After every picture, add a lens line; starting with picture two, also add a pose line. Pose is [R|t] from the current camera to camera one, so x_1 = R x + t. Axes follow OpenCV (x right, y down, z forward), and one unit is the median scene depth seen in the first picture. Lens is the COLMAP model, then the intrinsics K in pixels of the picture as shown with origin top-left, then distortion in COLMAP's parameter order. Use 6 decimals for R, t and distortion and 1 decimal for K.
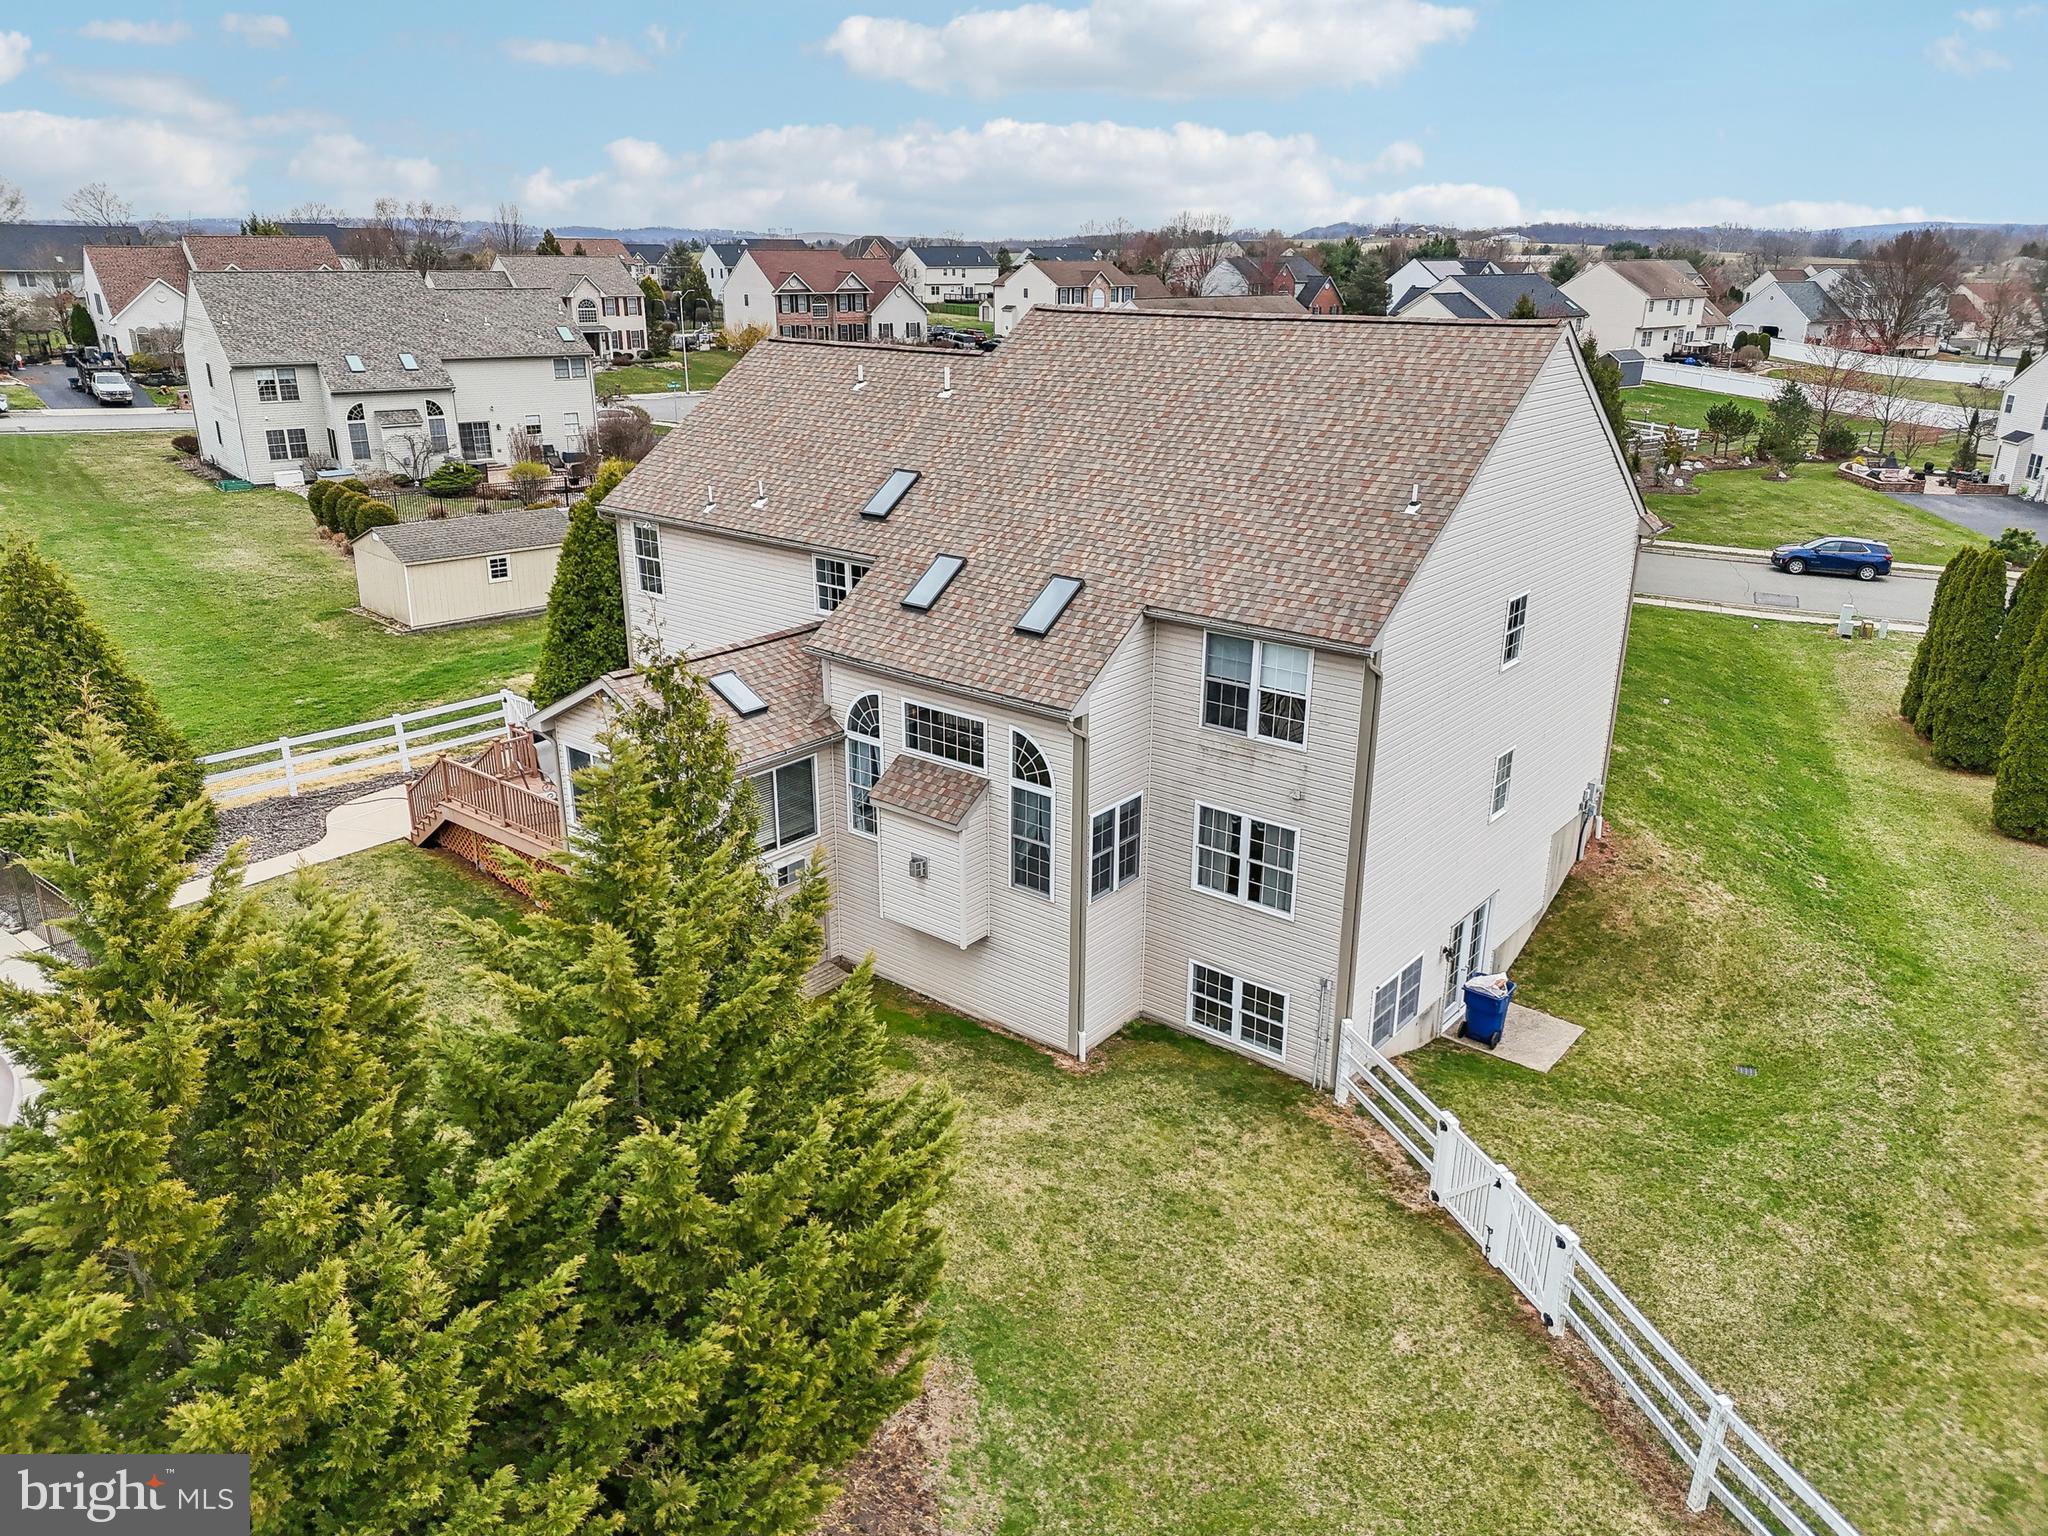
lens RADIAL K [[1442.1, 0, 1014.6], [0, 1442.1, 769.8], [0, 0, 1]] dist [0.074606, -0.070682]
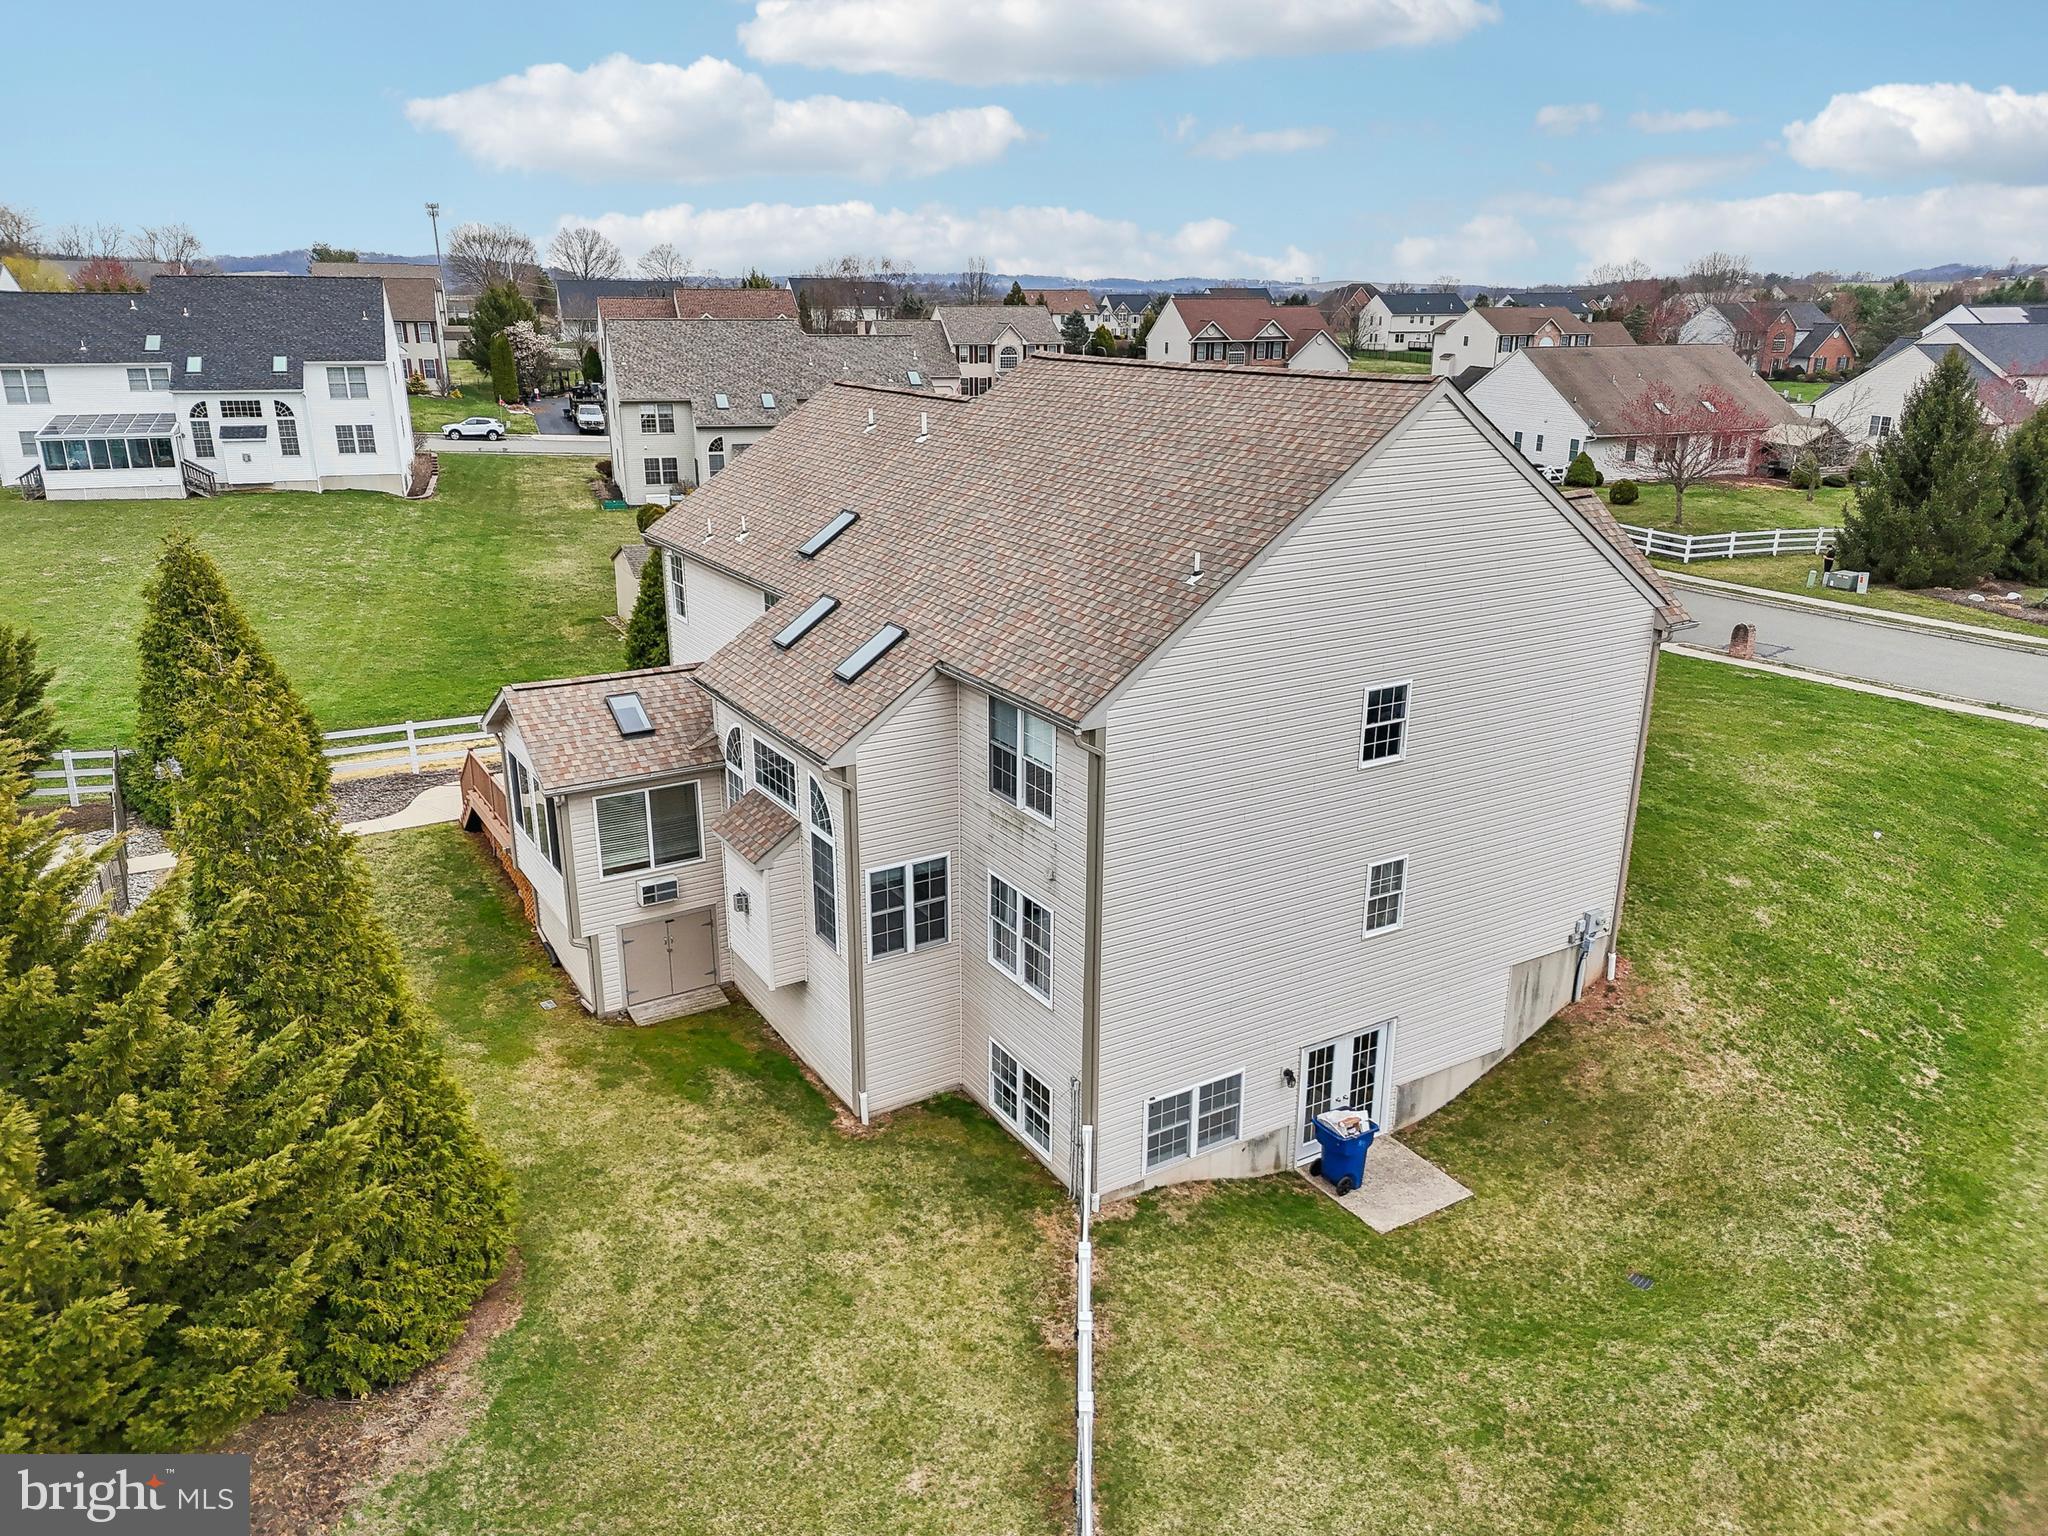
lens RADIAL K [[1442.1, 0, 1027.4], [0, 1442.1, 764.6], [0, 0, 1]] dist [0.074606, -0.070682]
pose [[0.943618, 0.101837, -0.314983, 0.411000], [-0.112153, 0.993582, -0.014749, -0.033352], [0.311459, 0.049243, 0.948983, 0.096794]]
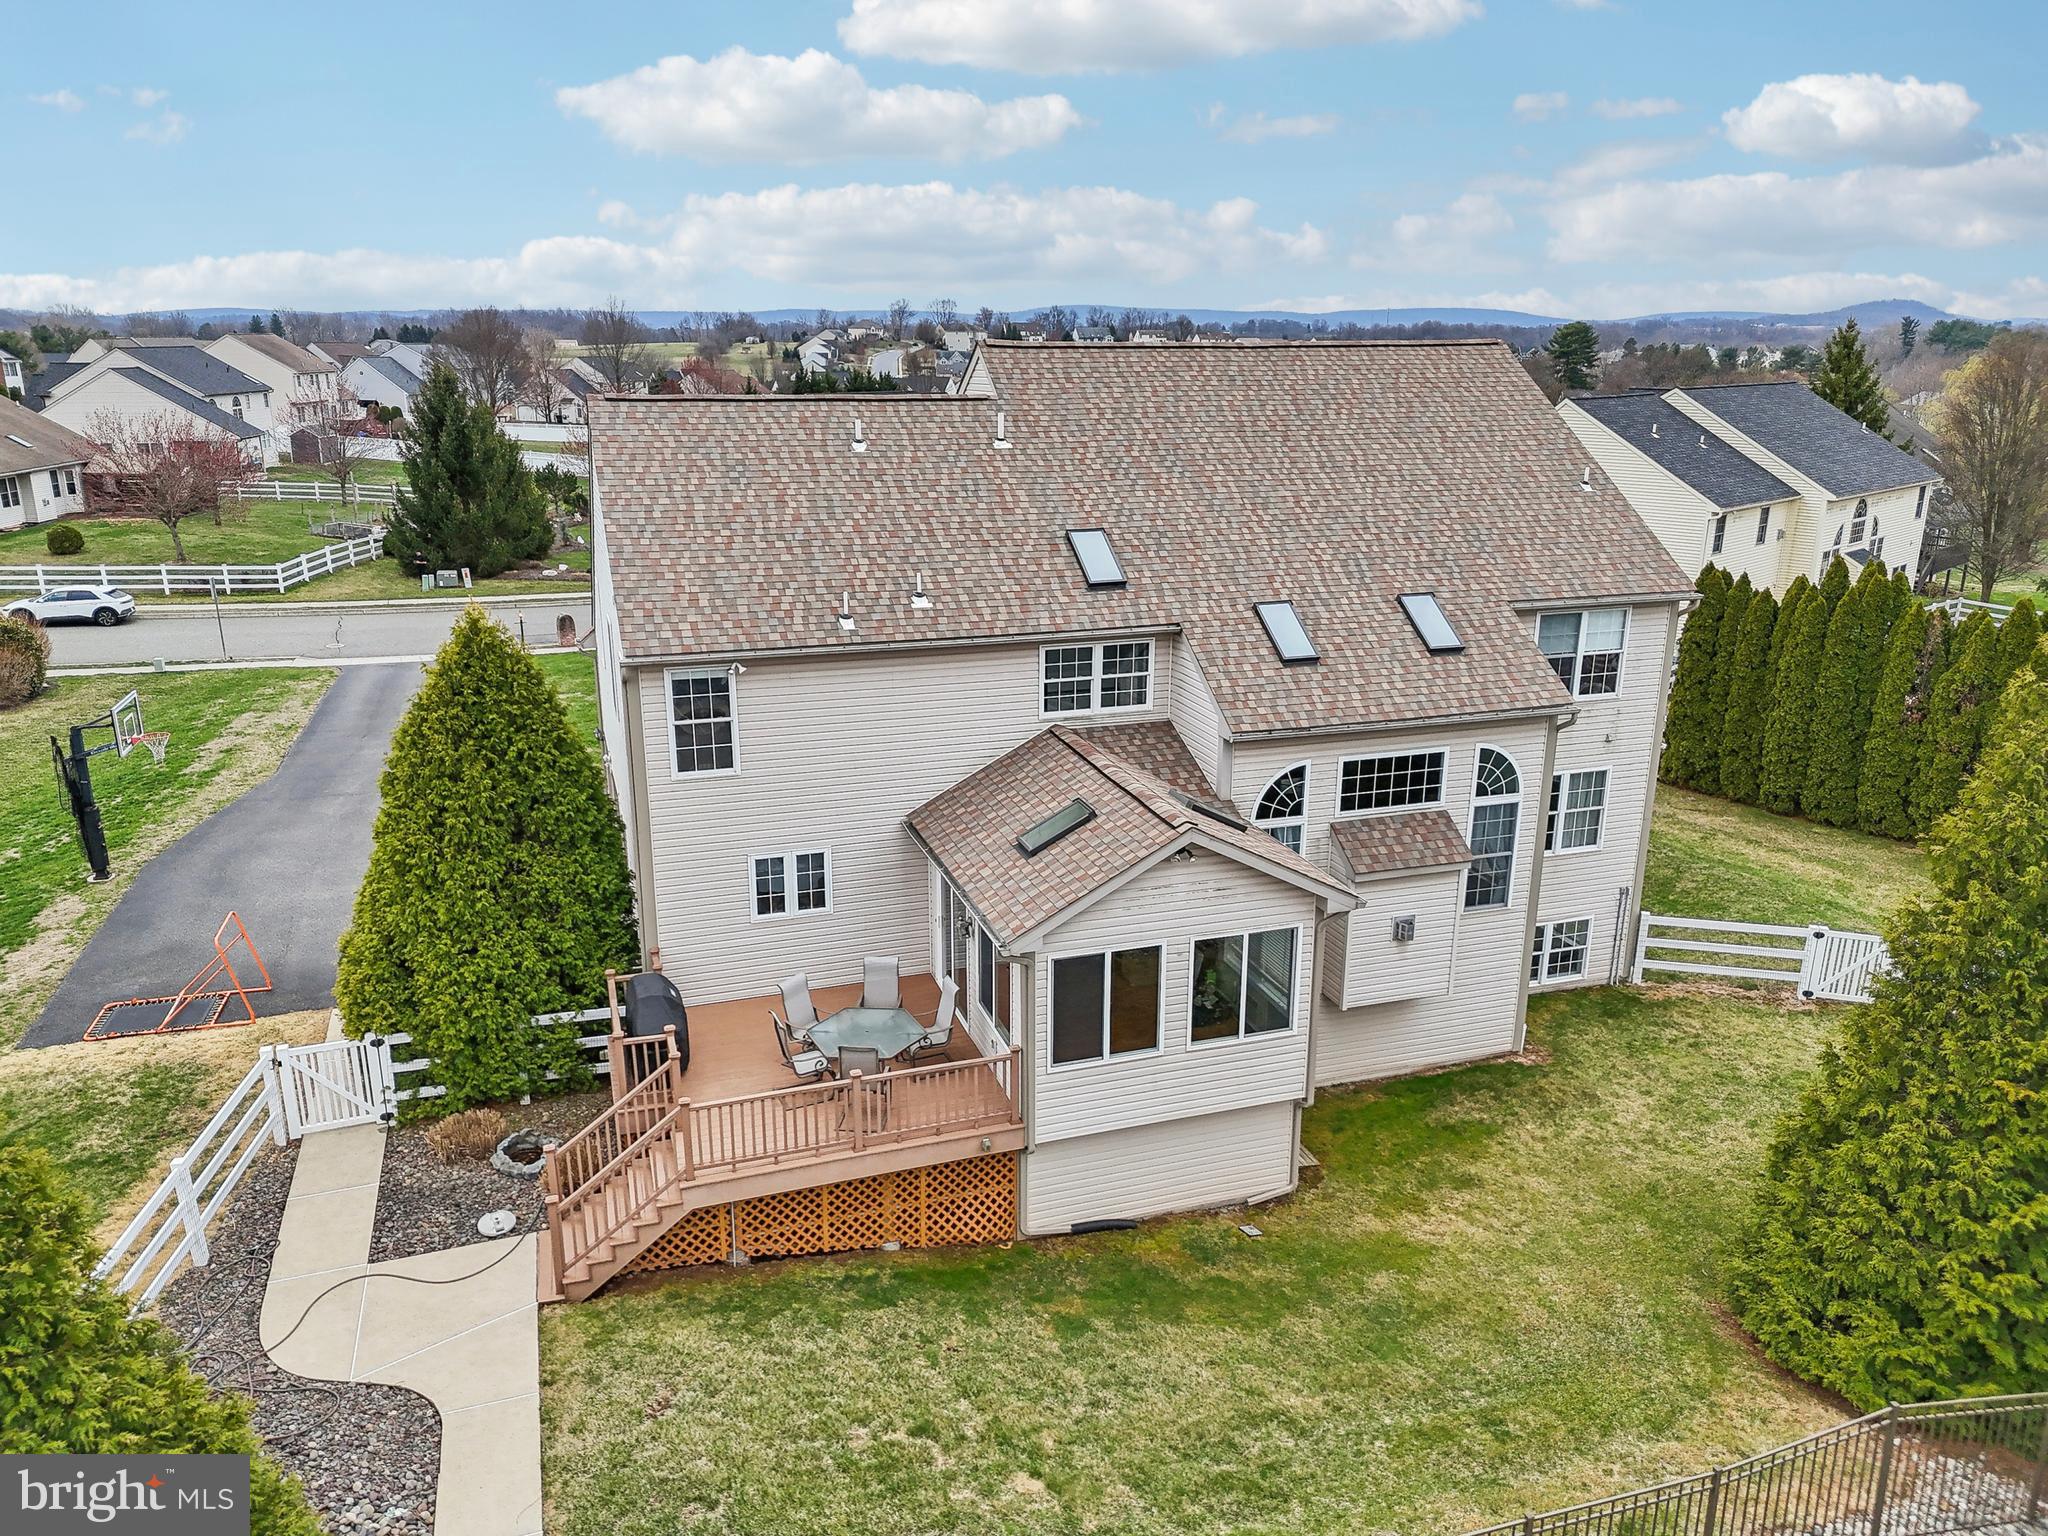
lens RADIAL K [[1442.1, 0, 1028.3], [0, 1442.1, 783.8], [0, 0, 1]] dist [0.074606, -0.070682]
pose [[0.540312, -0.253608, 0.802338, -0.873553], [0.287599, 0.951738, 0.107156, -0.179744], [-0.790791, 0.172854, 0.587172, 0.609805]]
